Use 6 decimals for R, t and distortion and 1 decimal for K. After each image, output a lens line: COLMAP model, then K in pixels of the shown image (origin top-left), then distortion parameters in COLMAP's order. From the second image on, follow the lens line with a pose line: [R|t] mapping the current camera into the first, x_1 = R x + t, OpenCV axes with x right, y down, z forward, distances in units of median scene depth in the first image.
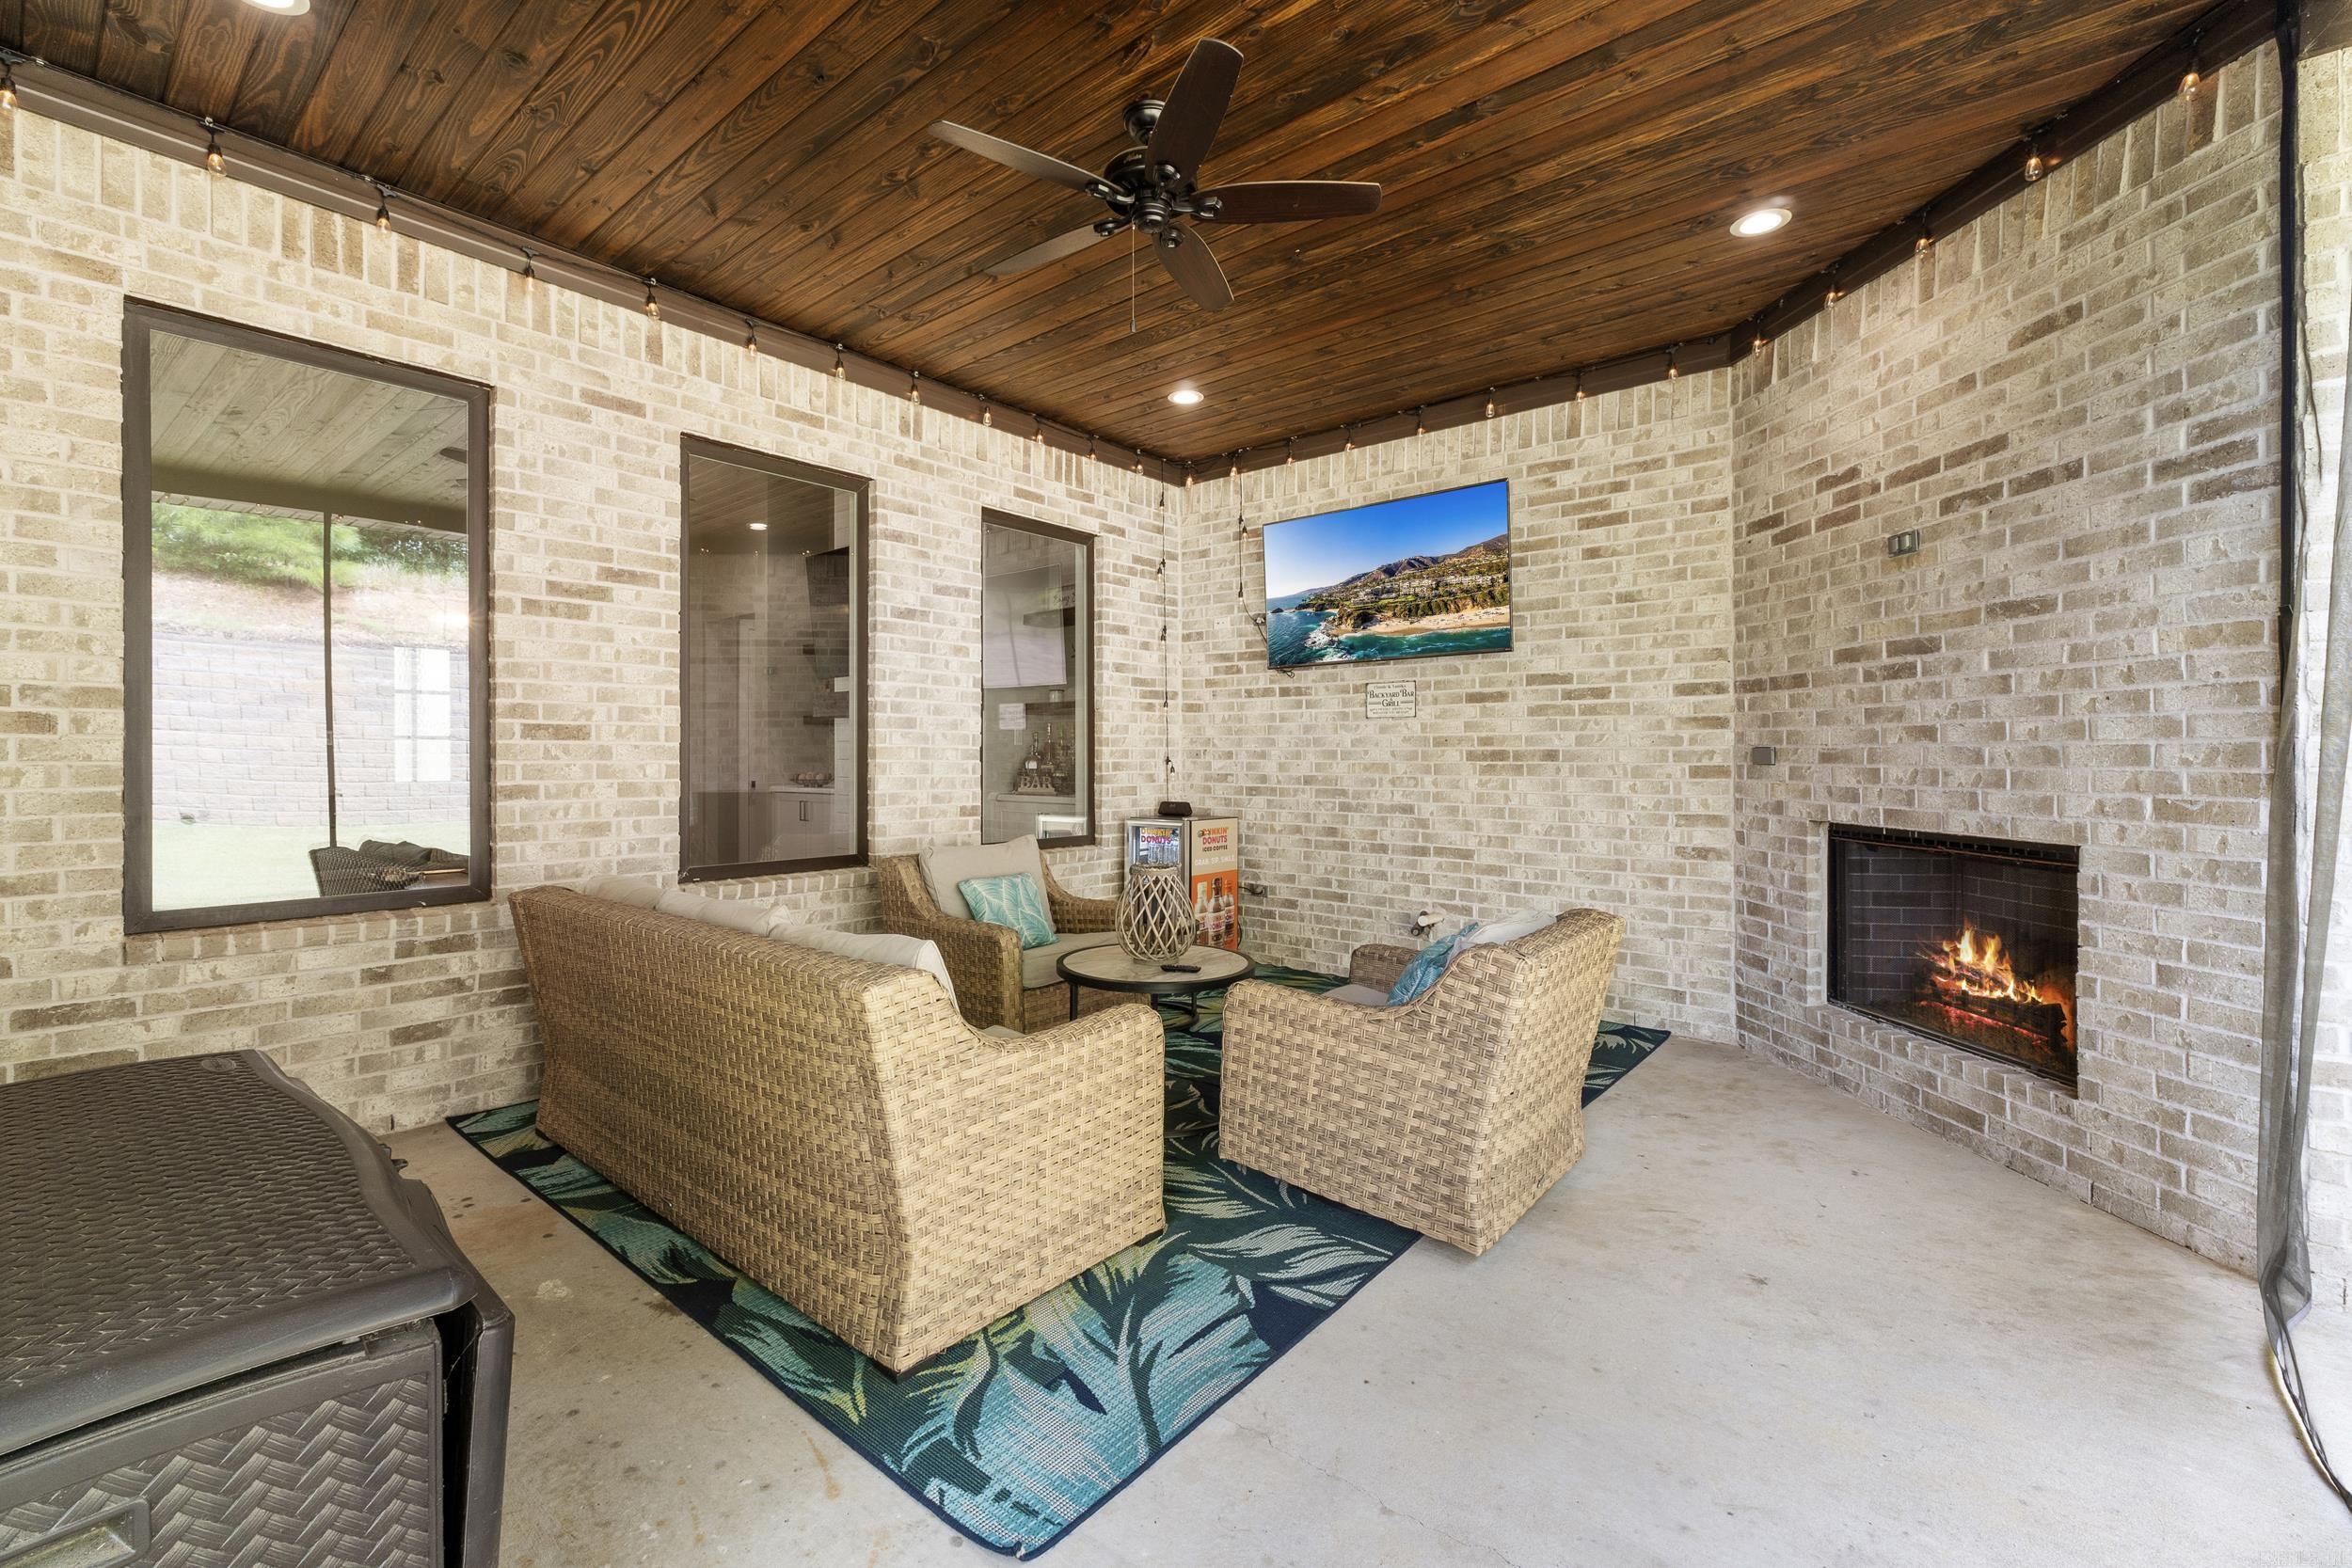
lens RADIAL K [[1002.8, 0, 1141.4], [0, 1002.8, 763.4], [0, 0, 1]] dist [-0.008711, 0.001379]
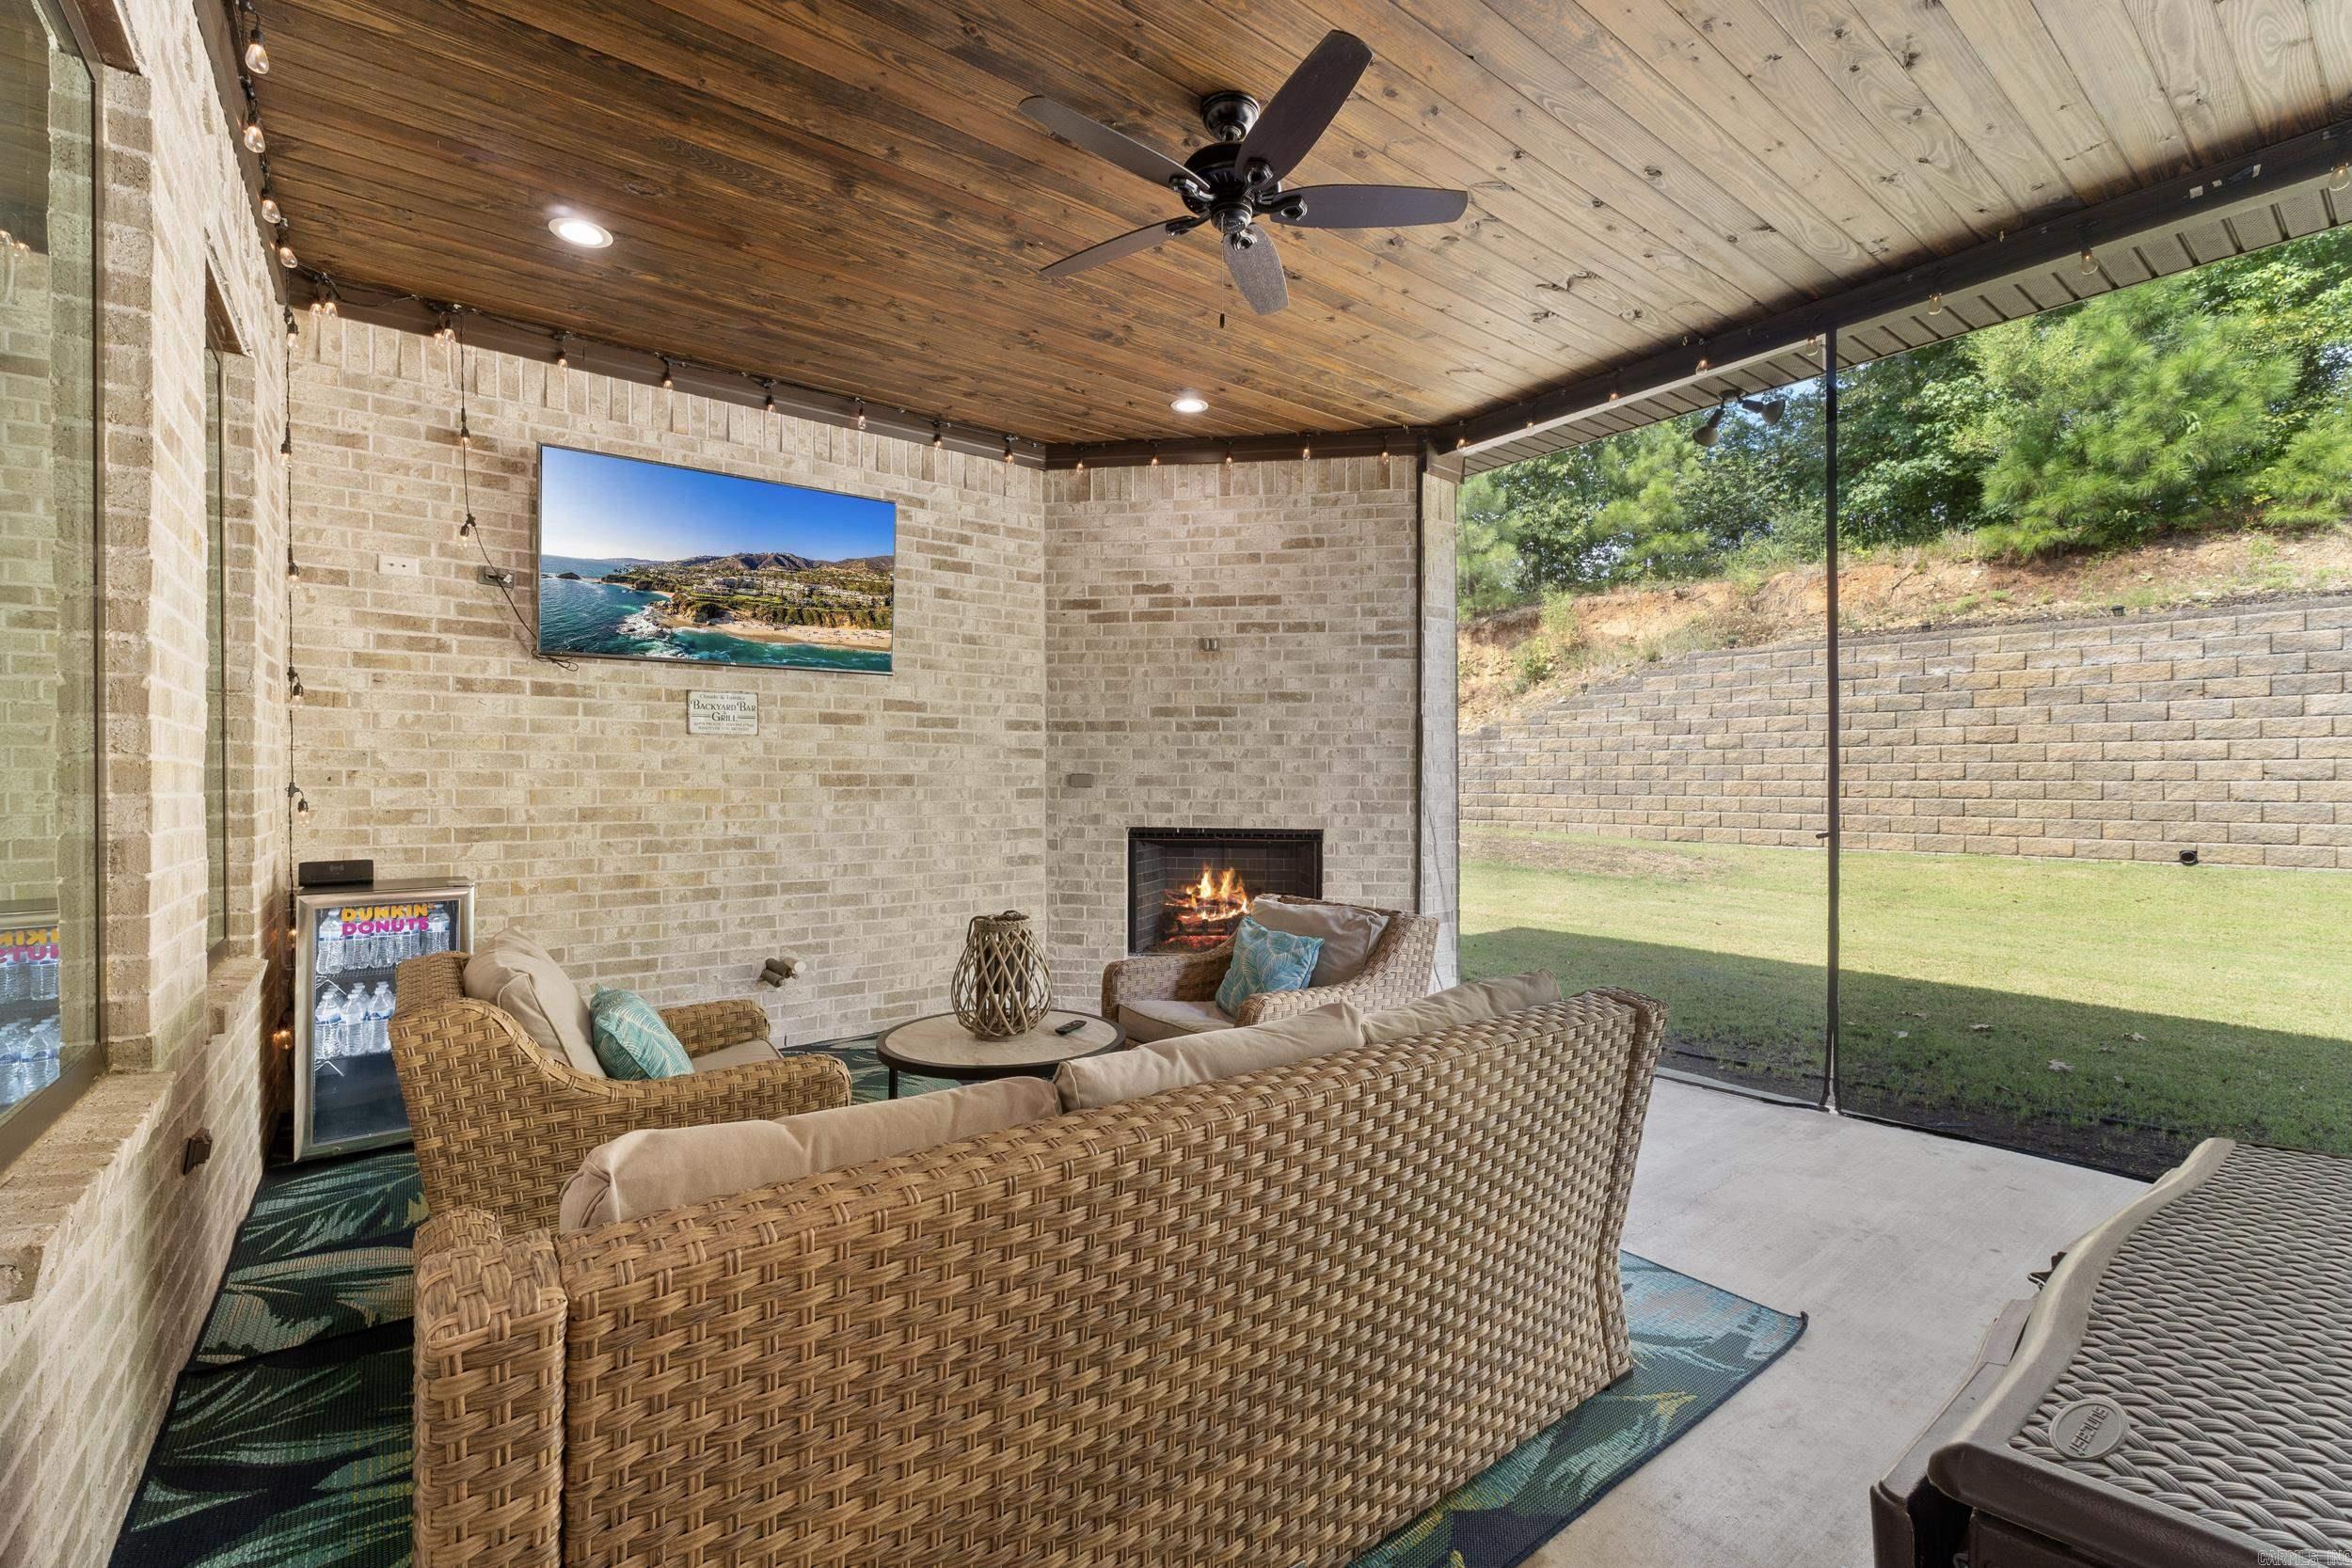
lens RADIAL K [[1002.8, 0, 1220.3], [0, 1002.8, 782.3], [0, 0, 1]] dist [-0.008711, 0.001379]
pose [[0.185200, -0.005922, 0.982683, -0.554923], [0.005895, 0.999971, 0.004916, -0.009124], [-0.982683, 0.004882, 0.185229, 0.497500]]
